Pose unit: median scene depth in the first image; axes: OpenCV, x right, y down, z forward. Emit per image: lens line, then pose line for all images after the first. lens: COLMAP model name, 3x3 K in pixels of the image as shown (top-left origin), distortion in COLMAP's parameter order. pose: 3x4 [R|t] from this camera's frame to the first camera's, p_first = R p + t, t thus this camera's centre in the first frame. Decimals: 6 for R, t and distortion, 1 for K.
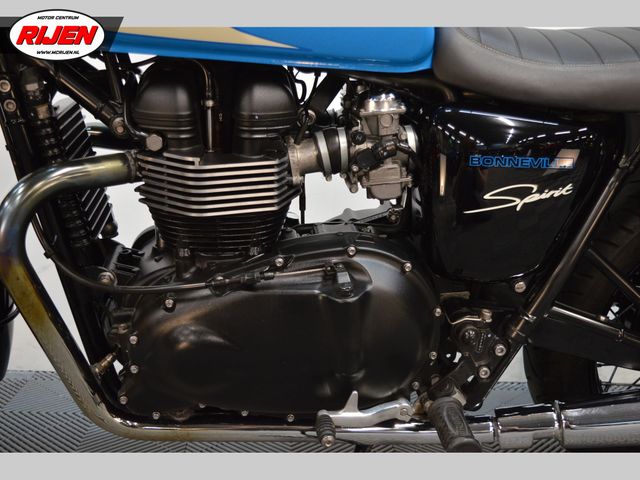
lens RADIAL K [[710.9, 0, 319.9], [0, 710.9, 242.1], [0, 0, 1]] dist [-0.025084, 0.000000]
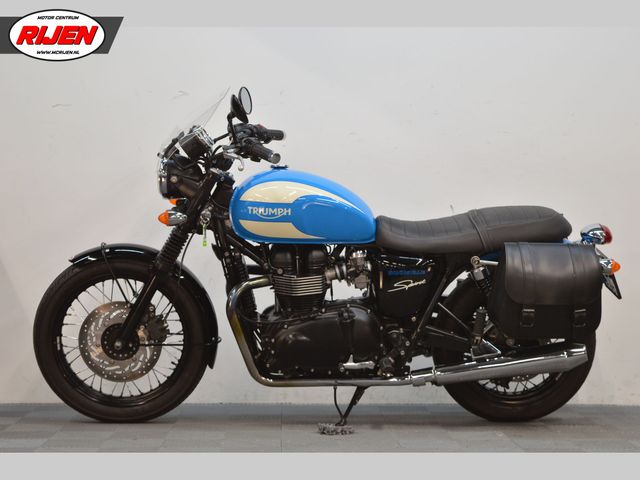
lens RADIAL K [[1470.0, 0, 320.8], [0, 1470.0, 239.2], [0, 0, 1]] dist [0.060580, 0.000000]
pose [[0.997932, -0.042998, -0.047781, 0.223119], [0.035798, 0.989150, -0.142477, 0.573468], [0.053389, 0.140472, 0.988644, -4.796083]]
